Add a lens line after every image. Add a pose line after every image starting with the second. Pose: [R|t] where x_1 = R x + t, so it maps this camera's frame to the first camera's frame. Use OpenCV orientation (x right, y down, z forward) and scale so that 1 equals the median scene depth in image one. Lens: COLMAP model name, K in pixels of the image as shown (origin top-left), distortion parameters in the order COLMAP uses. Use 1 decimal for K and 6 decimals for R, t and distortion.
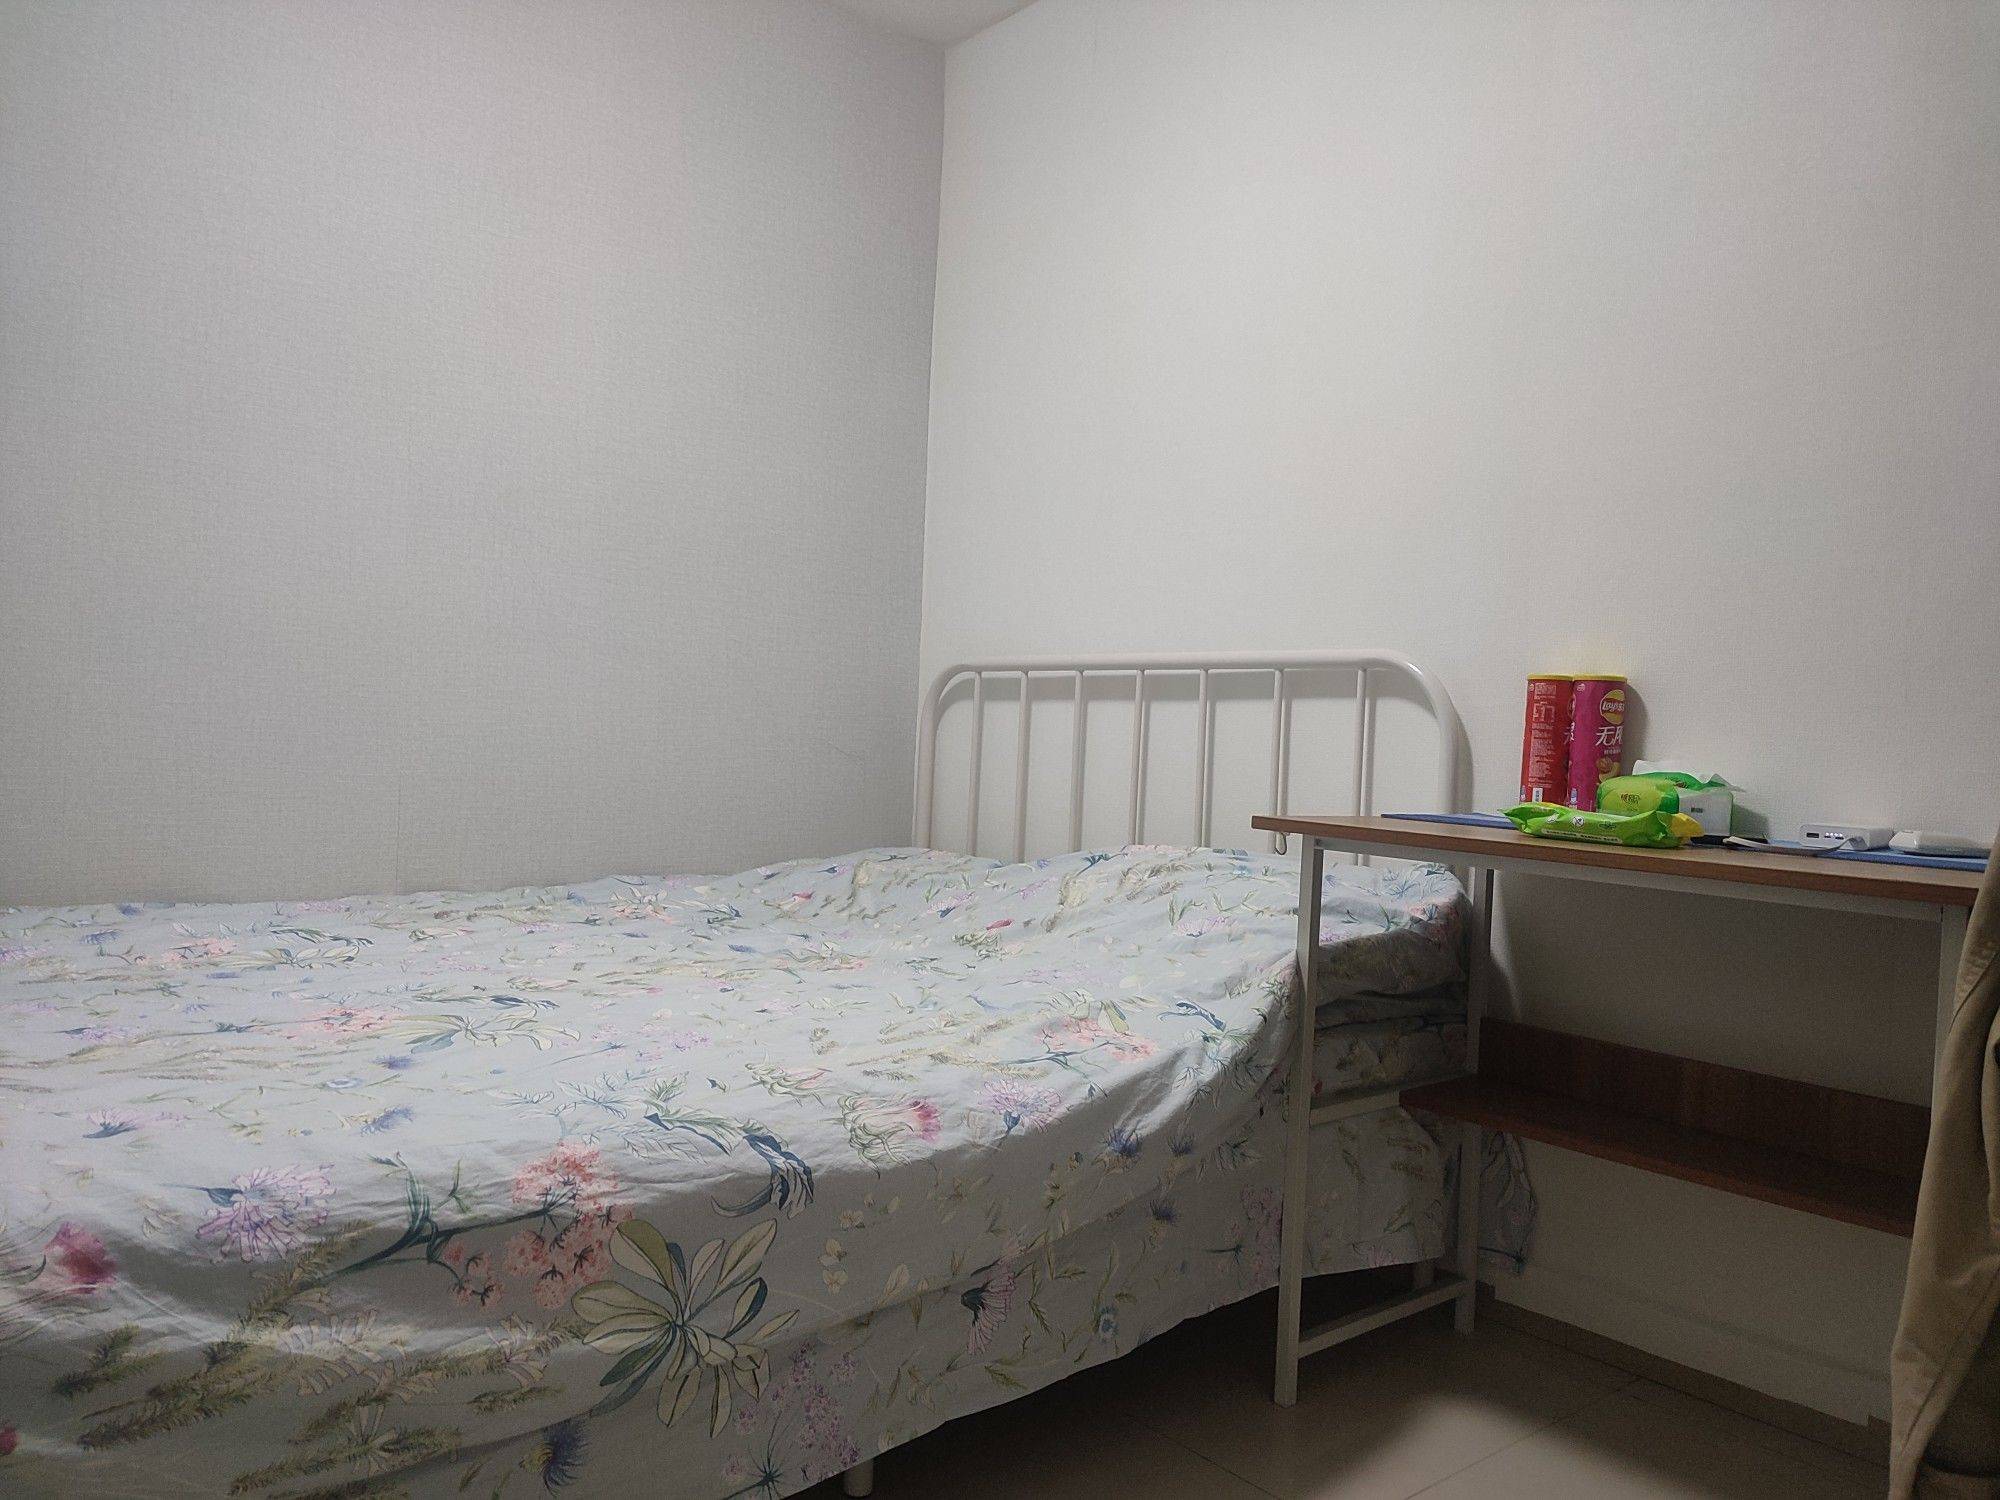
lens RADIAL K [[1431.7, 0, 1007.5], [0, 1431.7, 738.6], [0, 0, 1]] dist [0.044889, -0.049780]
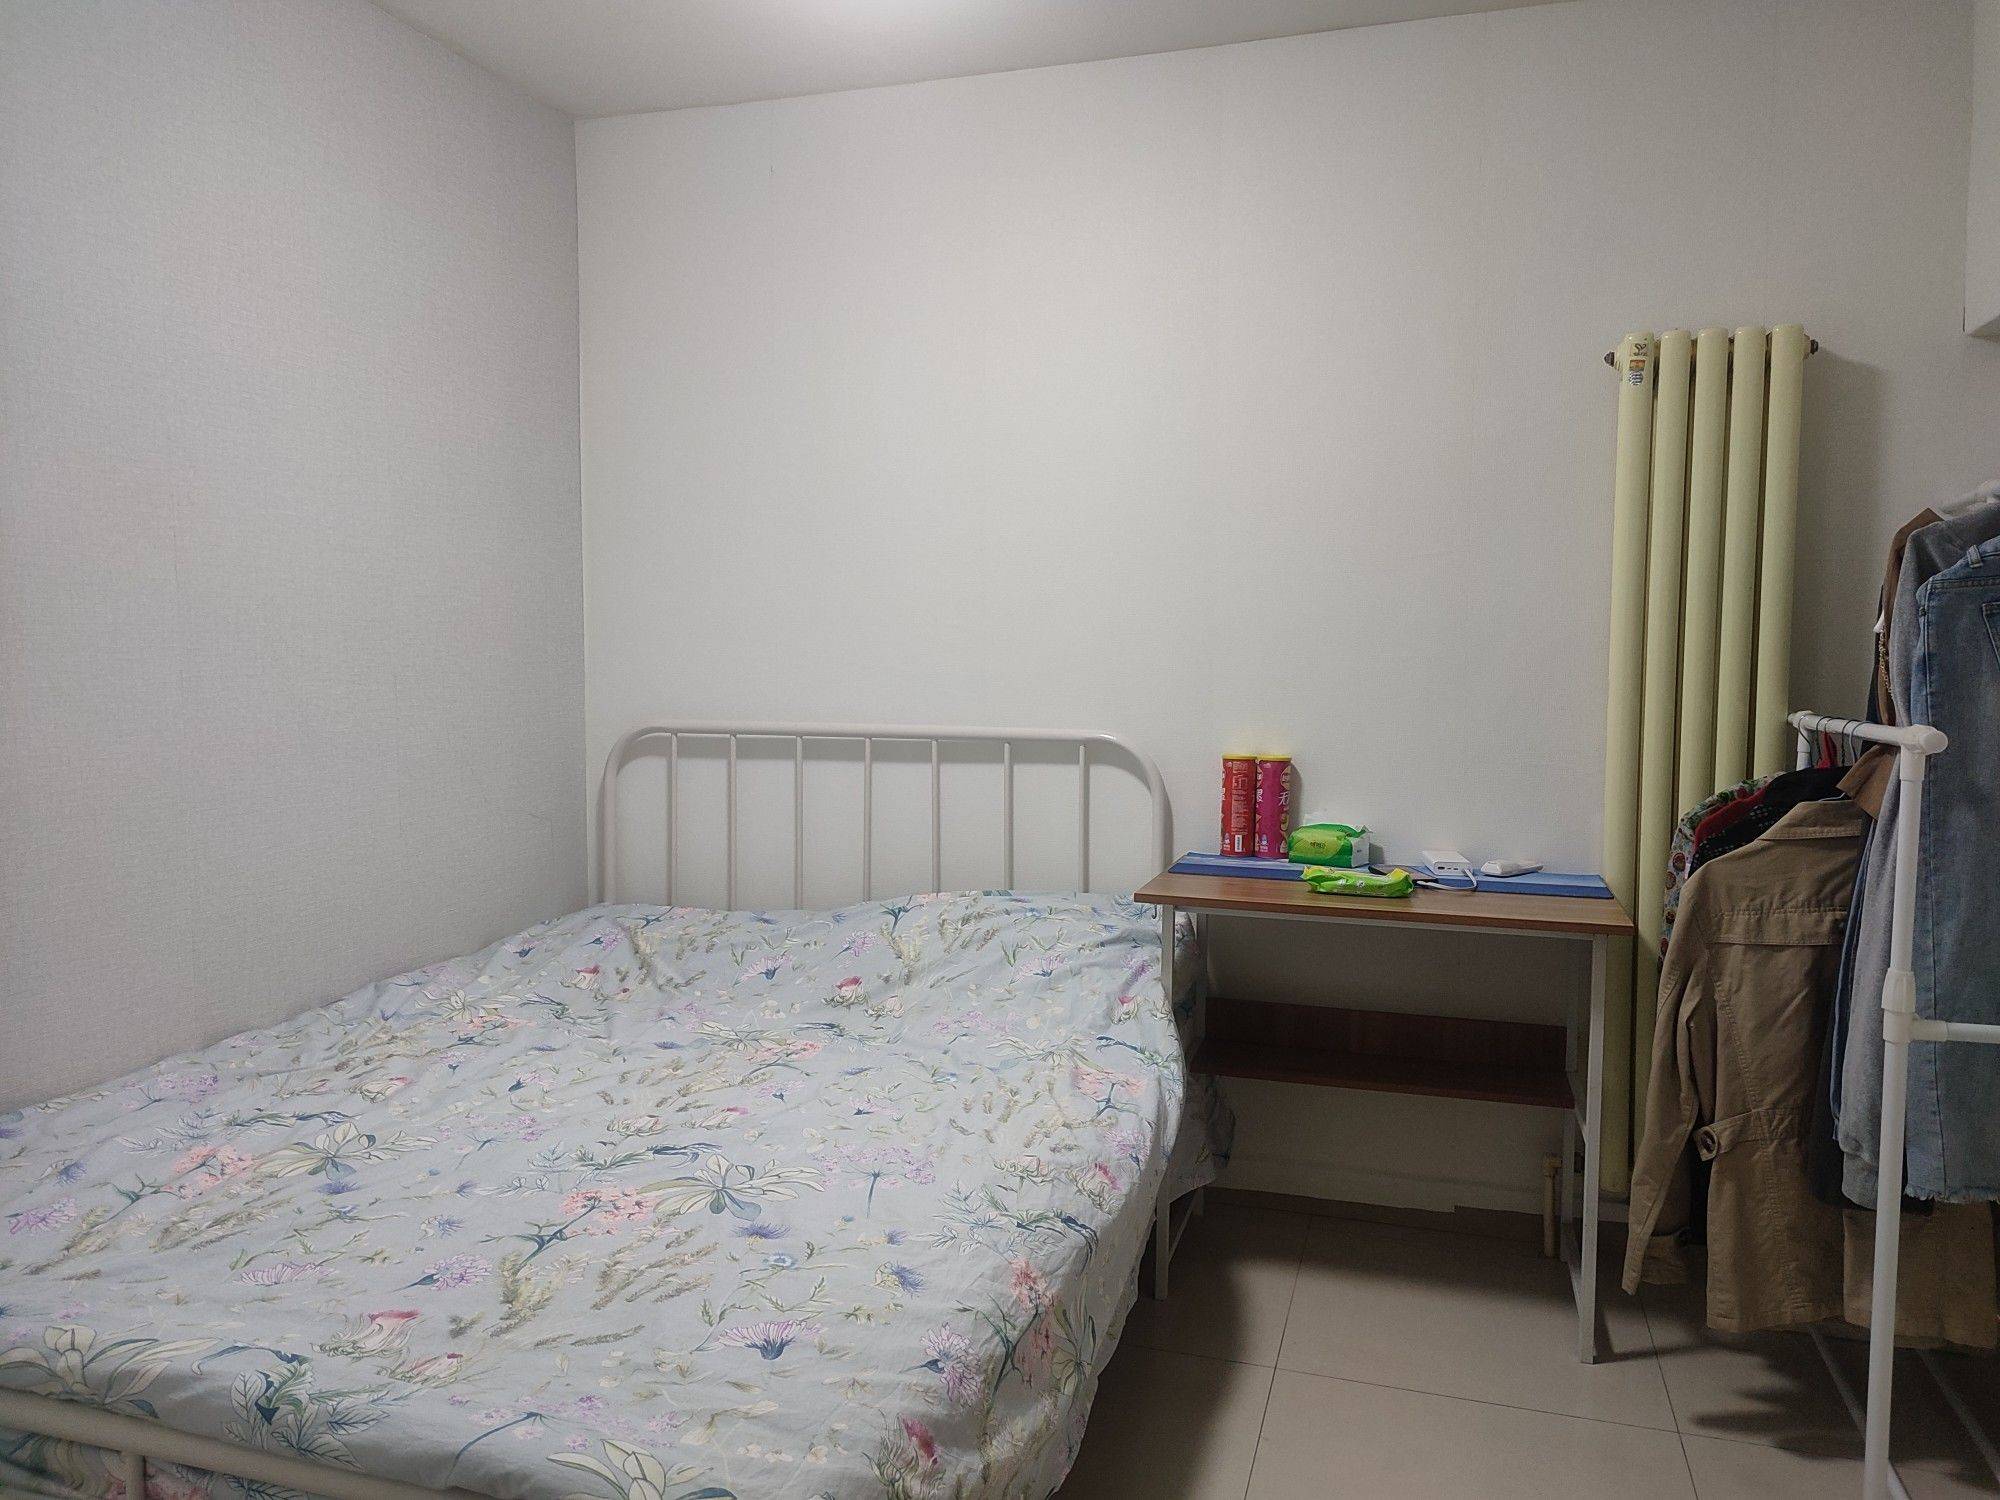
lens RADIAL K [[1431.7, 0, 989.7], [0, 1431.7, 692.5], [0, 0, 1]] dist [0.044889, -0.049780]
pose [[0.846231, -0.061358, 0.529271, -0.741196], [0.036262, 0.997676, 0.057681, -0.249000], [-0.531580, -0.029618, 0.846490, -0.102730]]
